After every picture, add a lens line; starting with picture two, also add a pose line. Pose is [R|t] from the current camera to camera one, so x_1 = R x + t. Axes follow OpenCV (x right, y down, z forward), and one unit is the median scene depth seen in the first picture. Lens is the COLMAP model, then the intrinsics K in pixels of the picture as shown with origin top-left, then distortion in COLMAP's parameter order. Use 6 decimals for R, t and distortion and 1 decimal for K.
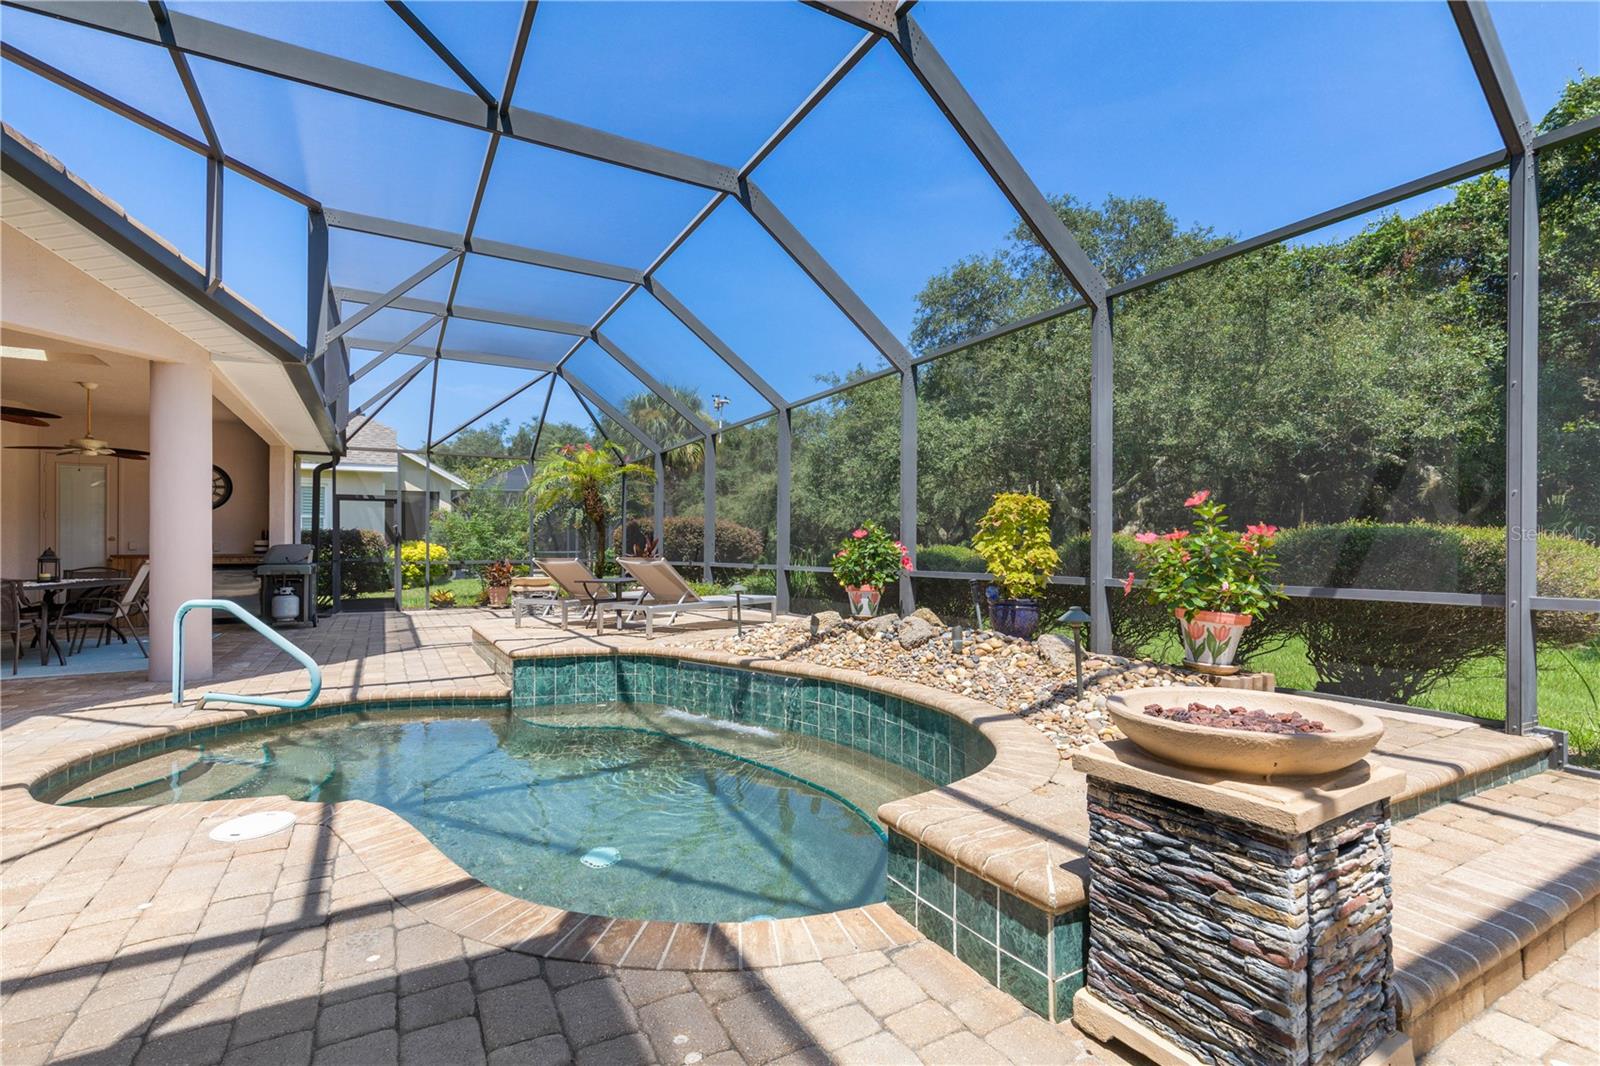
lens RADIAL K [[731.9, 0, 811.8], [0, 731.9, 531.6], [0, 0, 1]] dist [0.005487, 0.000908]
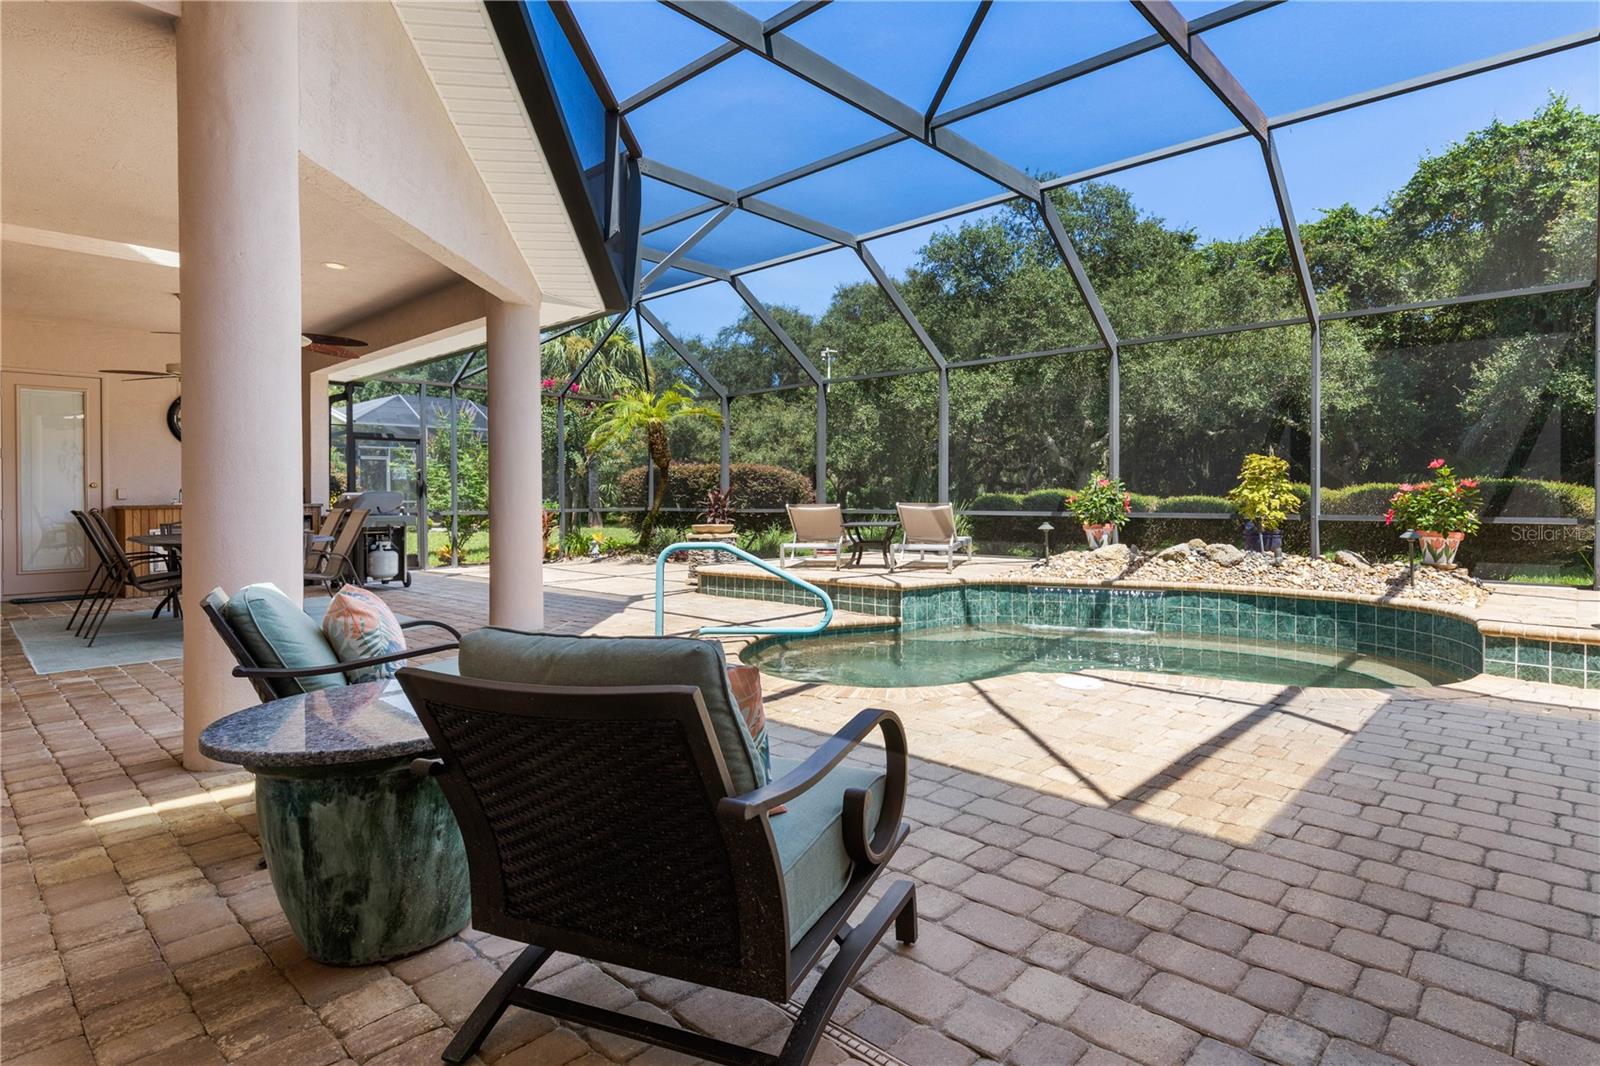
lens RADIAL K [[808.5, 0, 897.7], [0, 808.5, 494.1], [0, 0, 1]] dist [-0.006147, 0.000427]
pose [[0.940987, -0.001192, 0.338440, -0.818864], [-0.005891, 0.999785, 0.019900, -0.003110], [-0.338390, -0.020719, 0.940778, -0.190076]]
